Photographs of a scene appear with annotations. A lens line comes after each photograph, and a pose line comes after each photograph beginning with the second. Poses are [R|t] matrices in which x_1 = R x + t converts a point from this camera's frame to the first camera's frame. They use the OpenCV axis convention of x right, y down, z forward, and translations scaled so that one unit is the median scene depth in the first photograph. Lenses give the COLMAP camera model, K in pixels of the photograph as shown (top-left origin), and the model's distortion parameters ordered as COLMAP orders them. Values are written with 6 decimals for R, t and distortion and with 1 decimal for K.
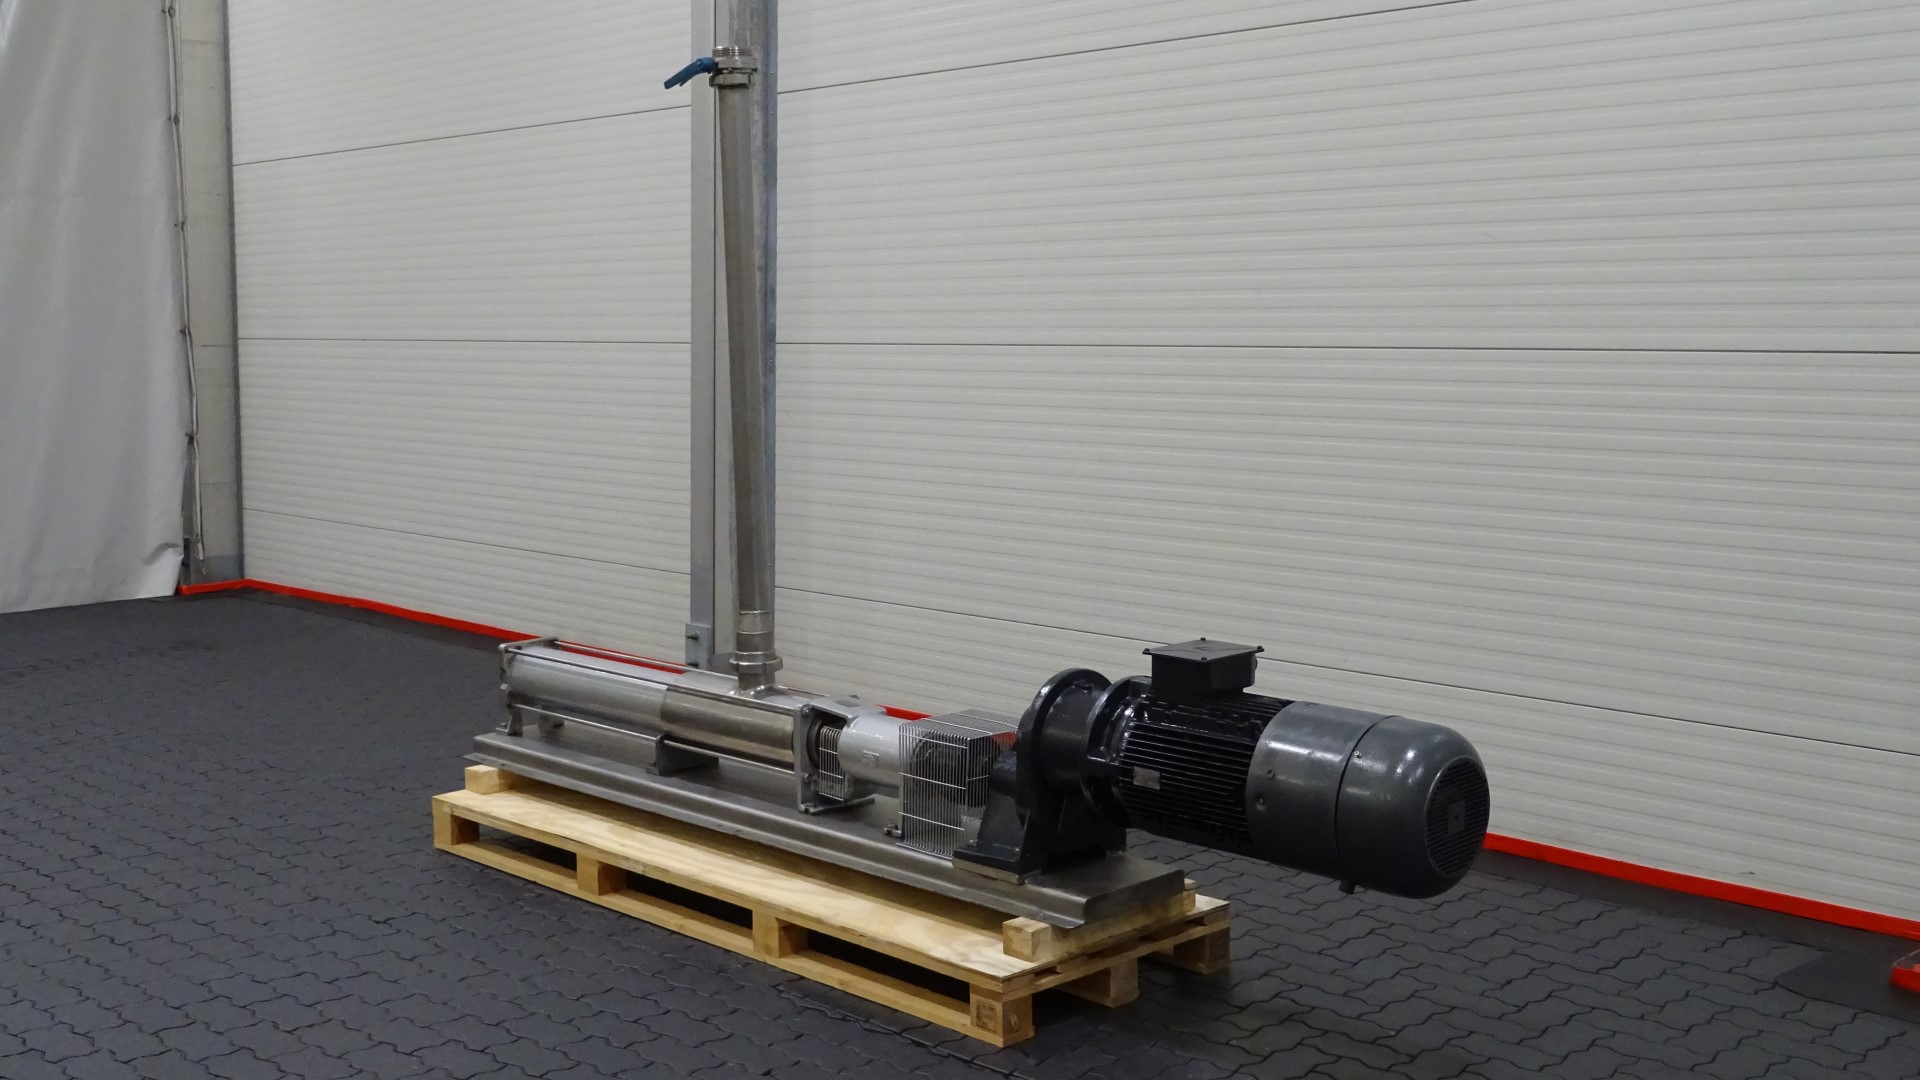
lens RADIAL K [[2070.9, 0, 964.0], [0, 2070.9, 542.6], [0, 0, 1]] dist [0.002903, 0.000000]
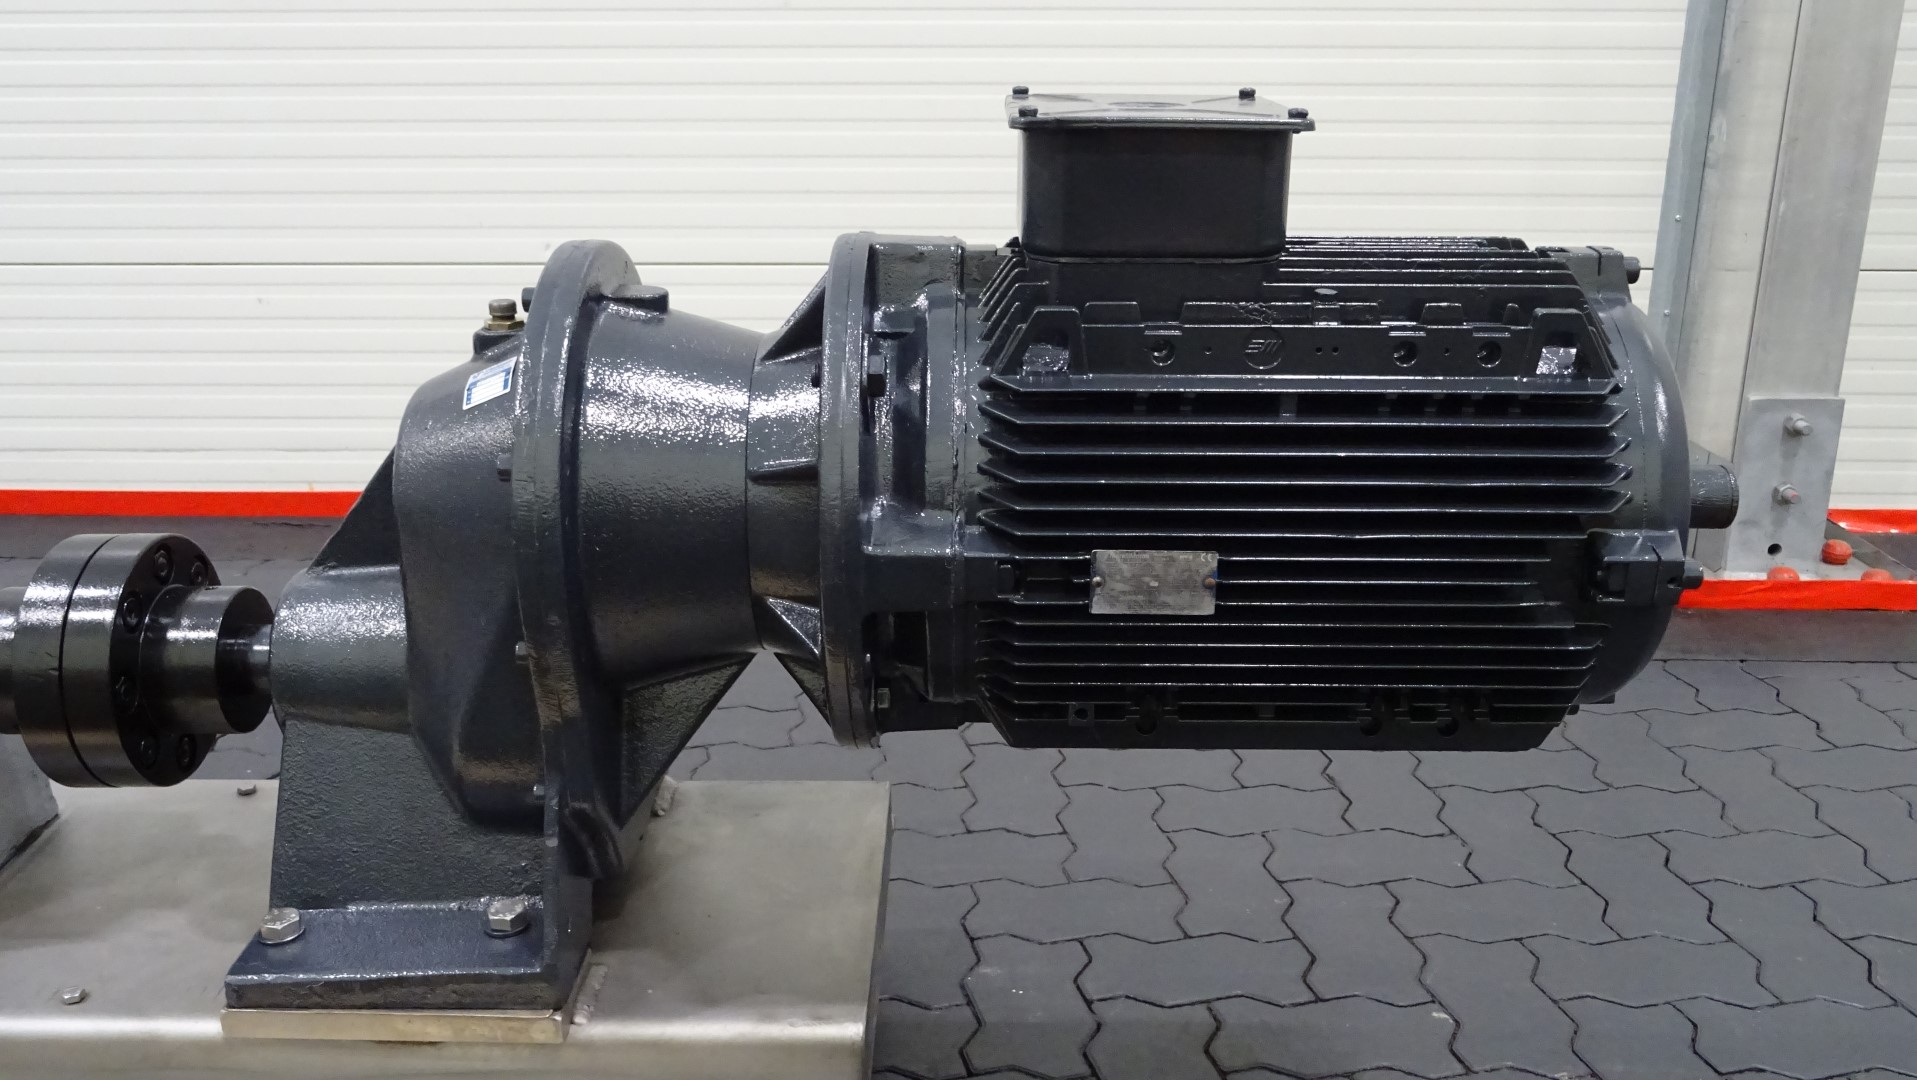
lens RADIAL K [[1656.9, 0, 967.0], [0, 1656.9, 550.4], [0, 0, 1]] dist [0.002481, 0.007395]
pose [[0.688256, -0.224882, 0.689734, -0.065842], [0.068473, 0.966635, 0.246837, 0.046624], [-0.722230, -0.122658, 0.680690, 0.744461]]
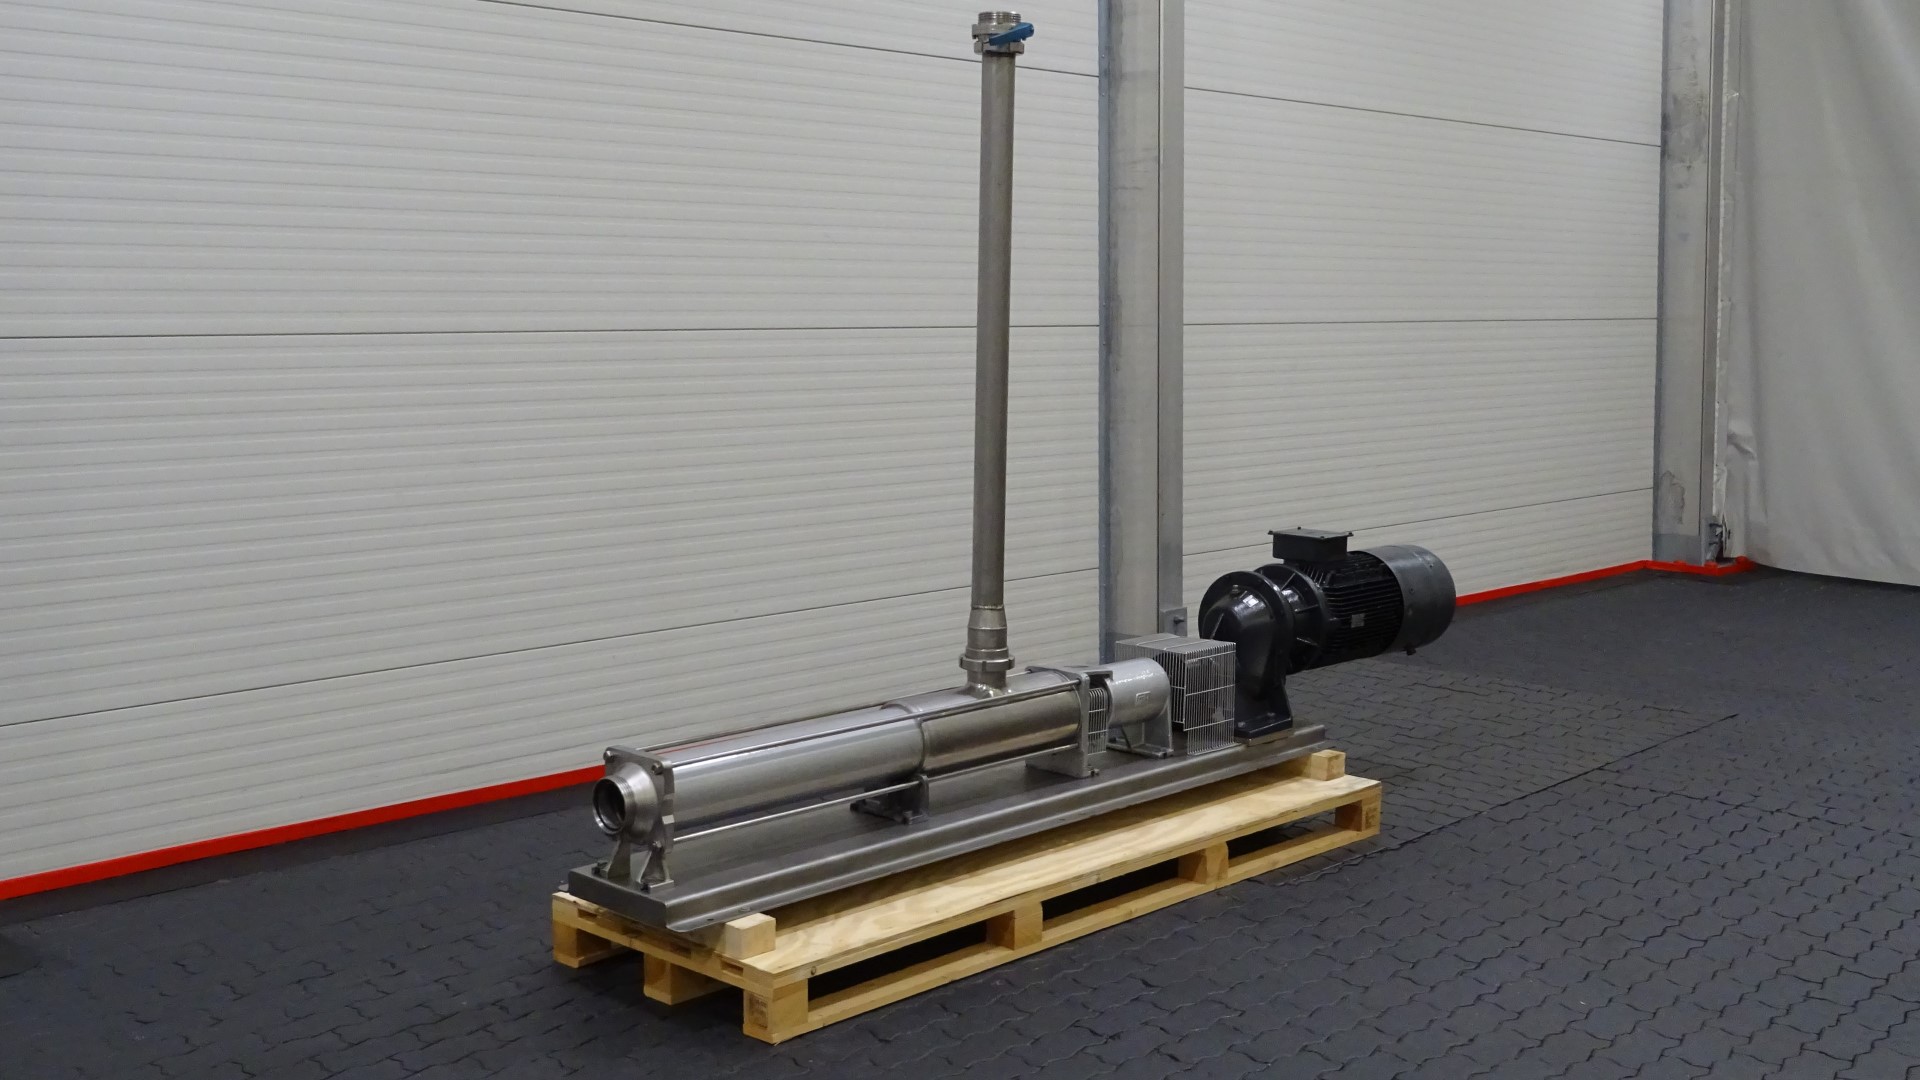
lens RADIAL K [[1956.4, 0, 955.8], [0, 1956.4, 536.1], [0, 0, 1]] dist [0.003539, 0.000000]
pose [[-0.026685, -0.114198, 0.993100, -1.073663], [0.106719, 0.987450, 0.116416, -0.114319], [-0.993931, 0.109089, -0.014163, 1.104050]]
